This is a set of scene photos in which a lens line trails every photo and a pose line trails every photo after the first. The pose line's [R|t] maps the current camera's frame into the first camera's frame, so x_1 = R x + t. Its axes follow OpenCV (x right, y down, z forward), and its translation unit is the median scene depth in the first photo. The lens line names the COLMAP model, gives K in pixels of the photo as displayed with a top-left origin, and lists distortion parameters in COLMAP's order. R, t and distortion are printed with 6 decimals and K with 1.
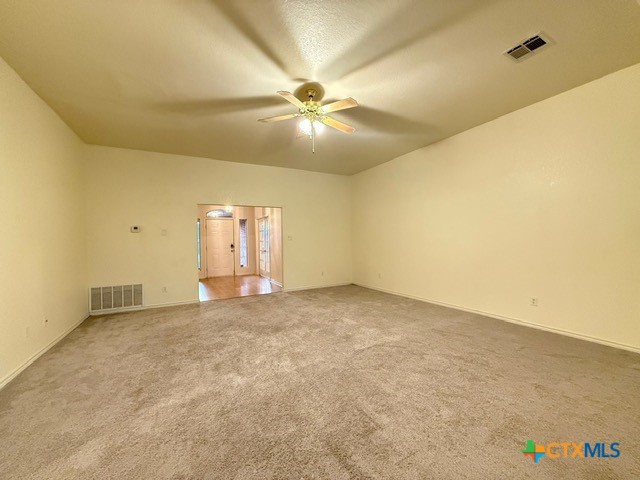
lens RADIAL K [[254.7, 0, 319.8], [0, 254.7, 240.8], [0, 0, 1]] dist [0.000800, 0.000576]
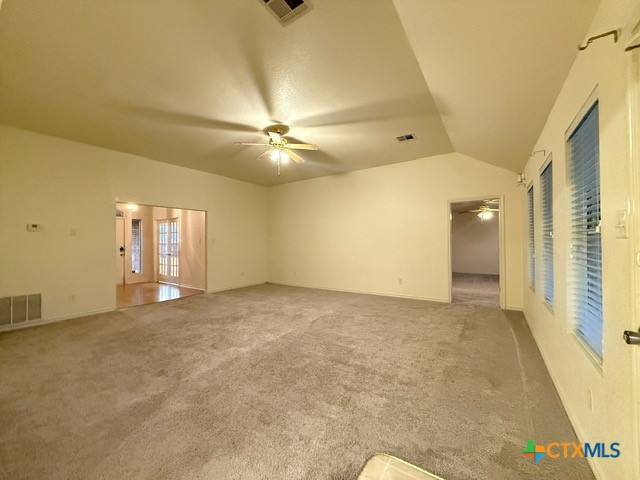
lens RADIAL K [[254.7, 0, 321.8], [0, 254.7, 239.6], [0, 0, 1]] dist [0.000800, 0.000576]
pose [[0.884623, 0.014850, 0.466071, -0.426382], [-0.003889, 0.999693, -0.024470, 0.016486], [-0.466291, 0.019834, 0.884409, -0.245359]]
